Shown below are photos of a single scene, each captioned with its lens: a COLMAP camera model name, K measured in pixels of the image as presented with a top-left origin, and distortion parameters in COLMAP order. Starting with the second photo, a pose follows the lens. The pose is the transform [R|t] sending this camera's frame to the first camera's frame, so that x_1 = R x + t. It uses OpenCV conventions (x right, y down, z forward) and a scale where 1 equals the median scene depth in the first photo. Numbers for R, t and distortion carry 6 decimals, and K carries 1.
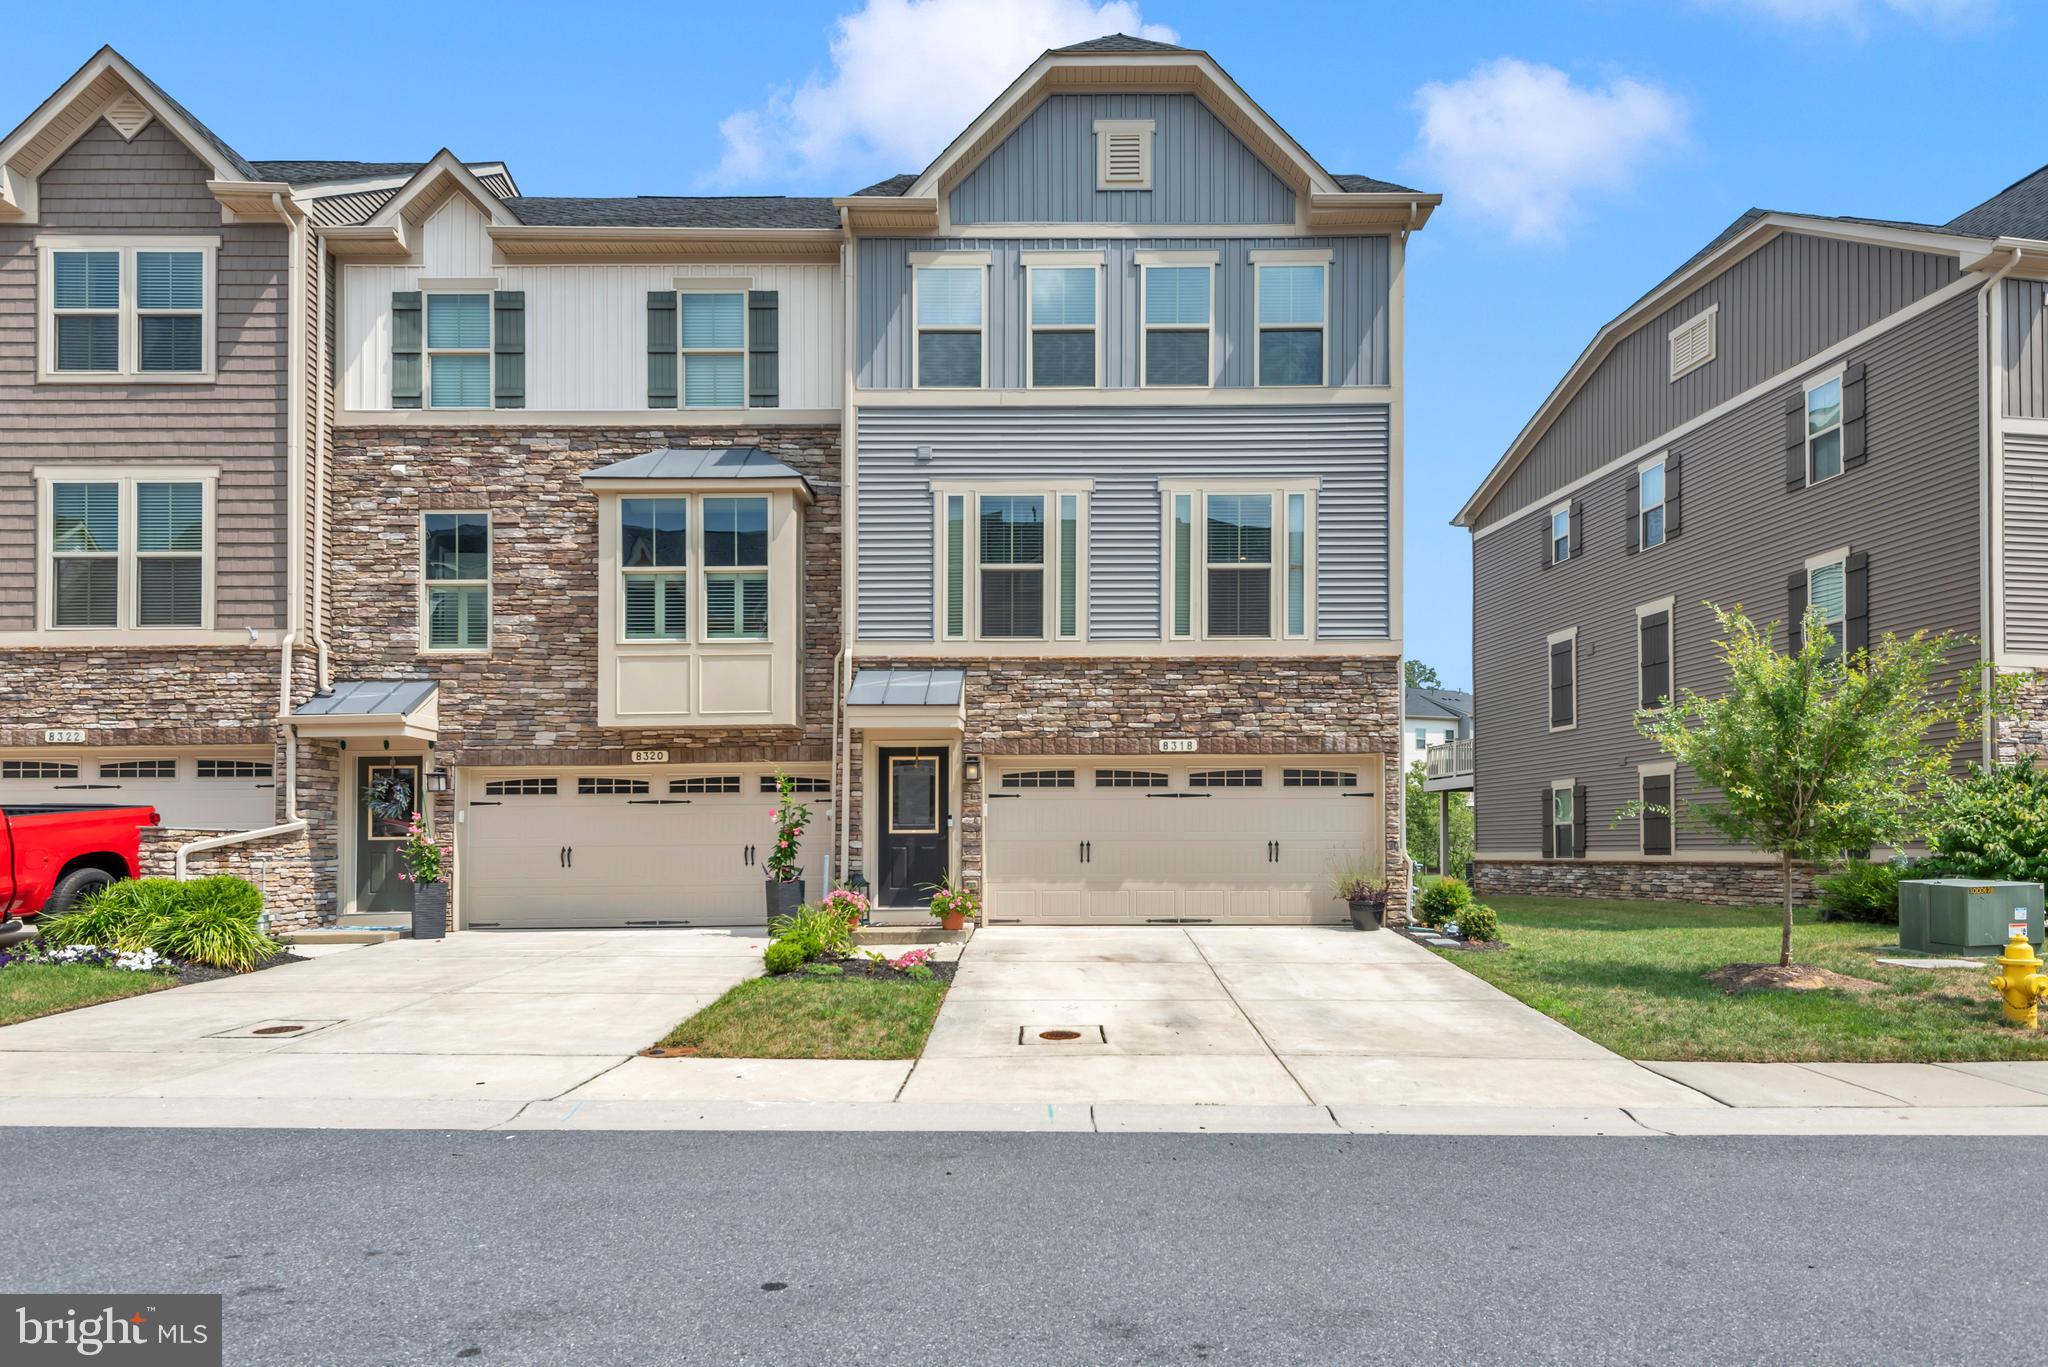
lens RADIAL K [[1152.8, 0, 1024.0], [0, 1152.8, 683.5], [0, 0, 1]] dist [0.049929, -0.038018]
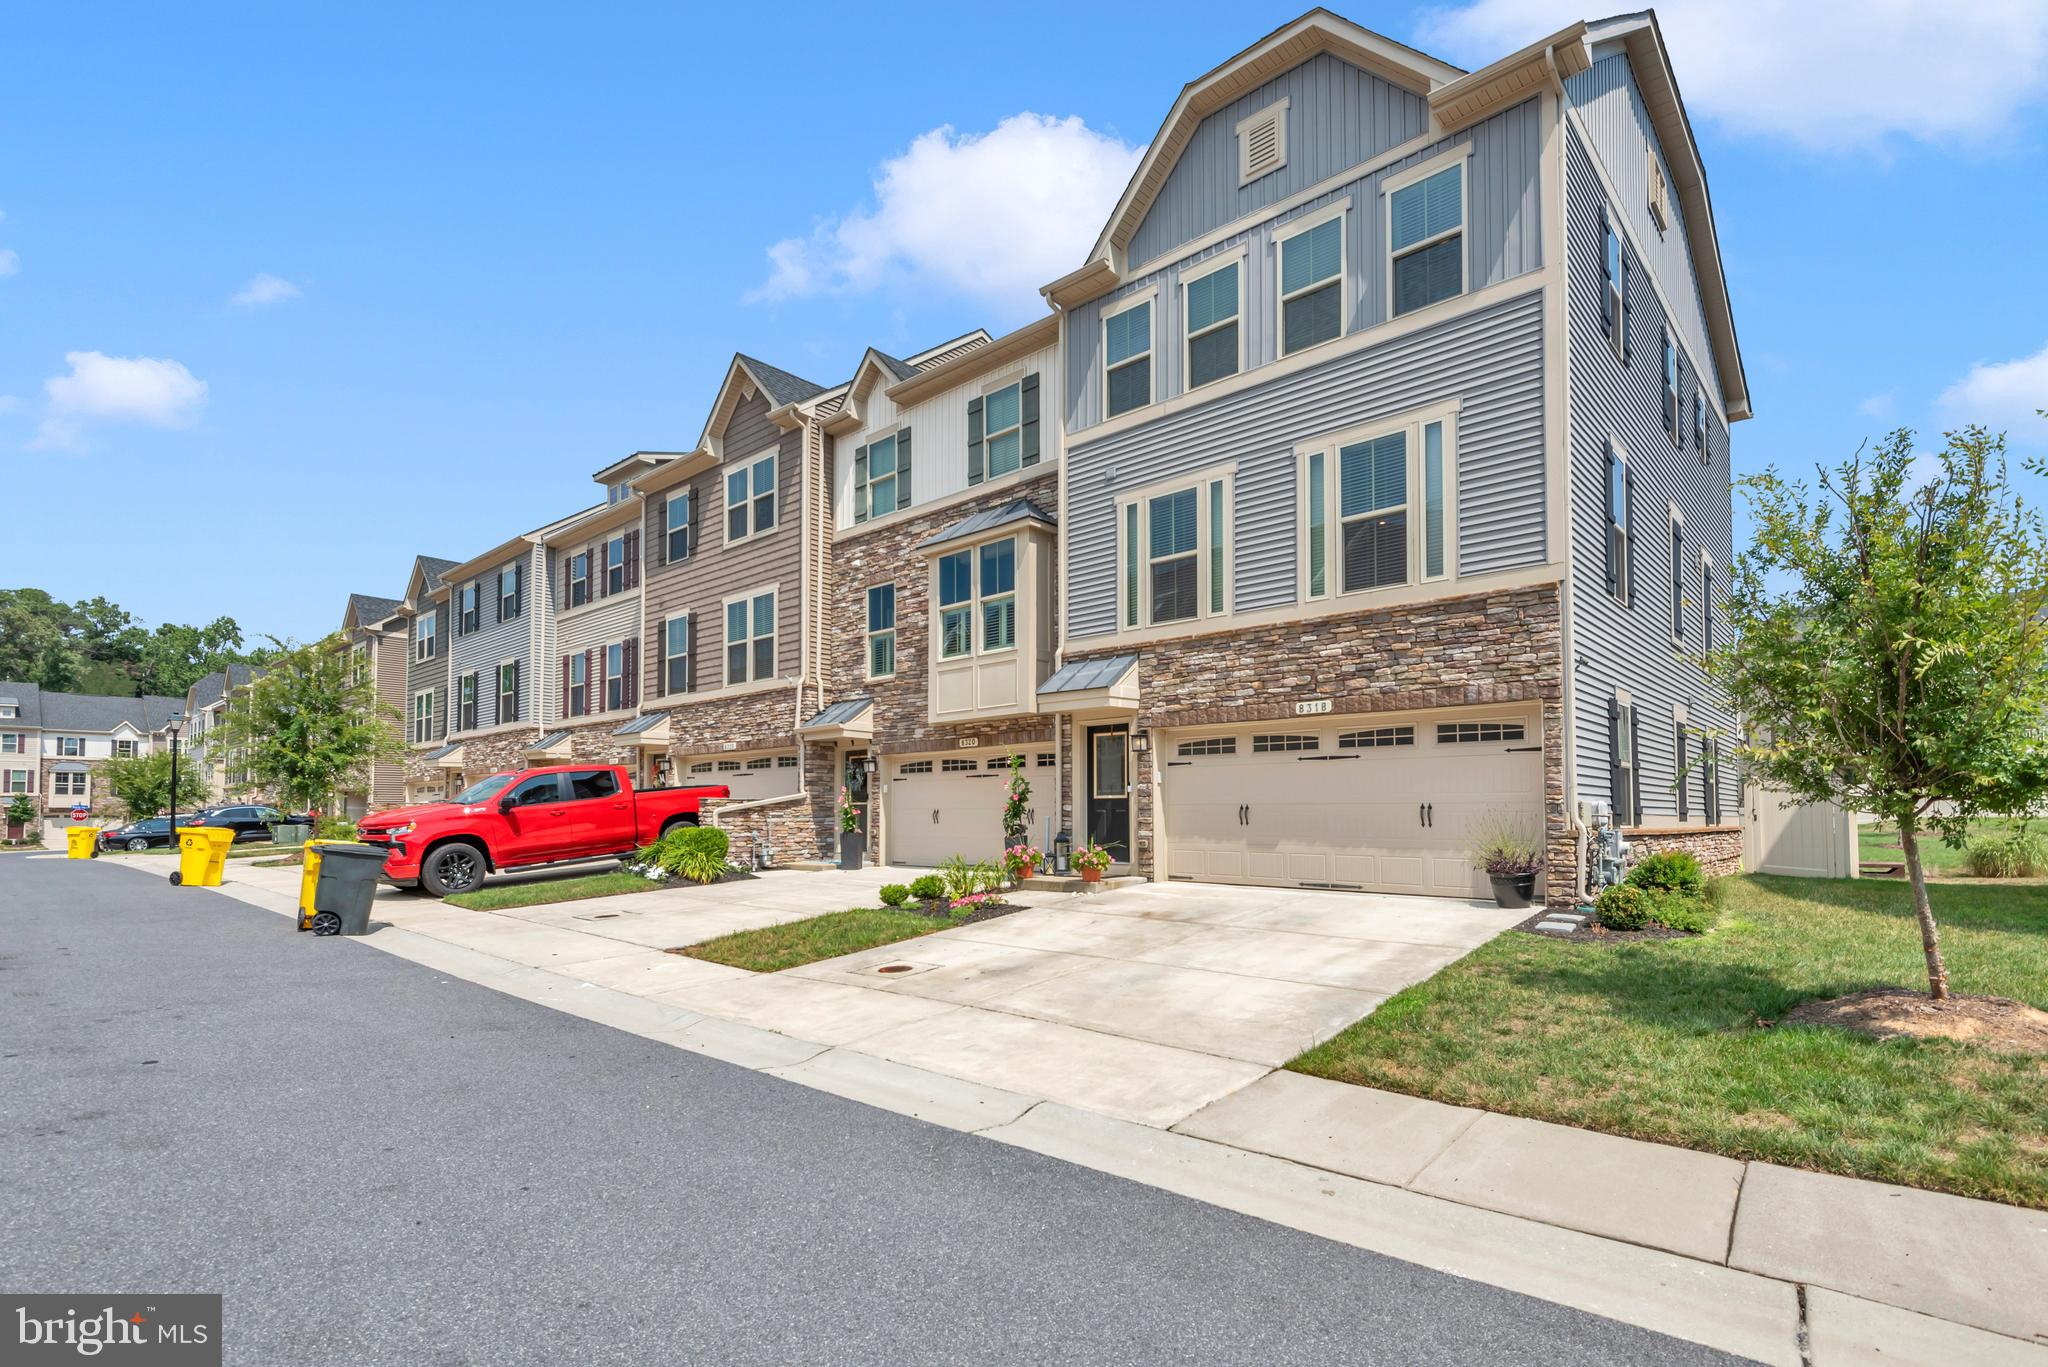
lens RADIAL K [[950.5, 0, 1020.1], [0, 950.5, 667.4], [0, 0, 1]] dist [0.017196, -0.000923]
pose [[0.742718, -0.099618, -0.662152, 0.478859], [0.093998, 0.994591, -0.044197, 0.031266], [0.662974, -0.029415, 0.748065, 0.218641]]
